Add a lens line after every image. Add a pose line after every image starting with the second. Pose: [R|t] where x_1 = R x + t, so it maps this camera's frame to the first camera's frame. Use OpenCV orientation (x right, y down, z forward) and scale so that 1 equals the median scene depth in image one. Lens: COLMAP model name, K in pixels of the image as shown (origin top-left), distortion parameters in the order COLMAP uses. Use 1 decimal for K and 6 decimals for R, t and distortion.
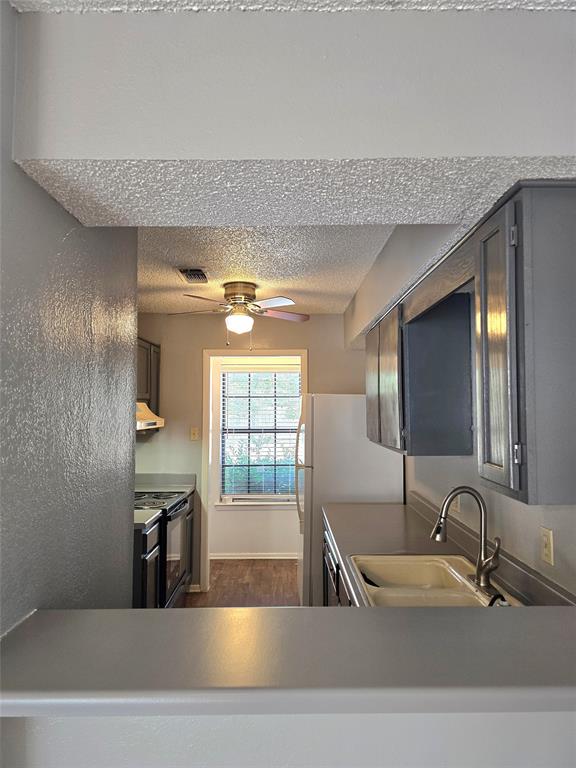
lens RADIAL K [[503.0, 0, 290.0], [0, 503.0, 383.1], [0, 0, 1]] dist [0.063544, -0.001617]
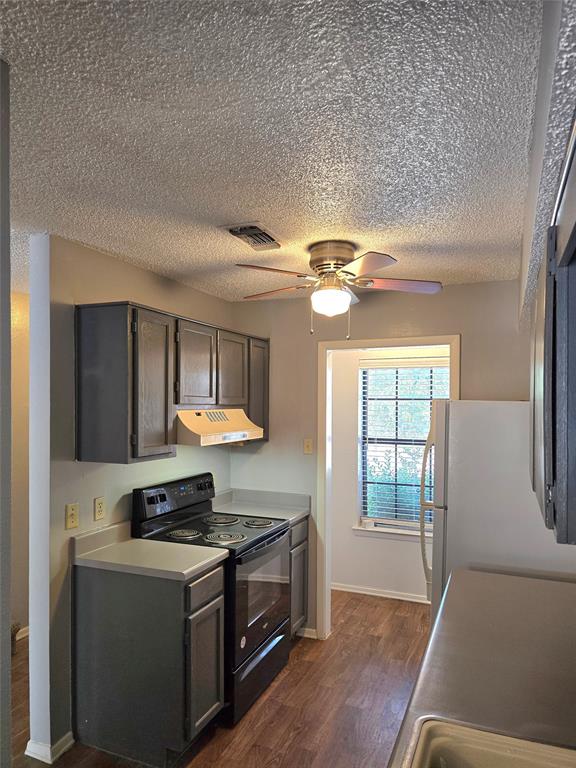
lens RADIAL K [[503.0, 0, 282.7], [0, 503.0, 411.3], [0, 0, 1]] dist [0.063544, -0.001617]
pose [[0.912064, 0.011697, -0.409880, 0.106177], [0.015616, 0.997877, 0.063226, -0.008323], [0.409750, -0.064067, 0.909945, 0.254939]]
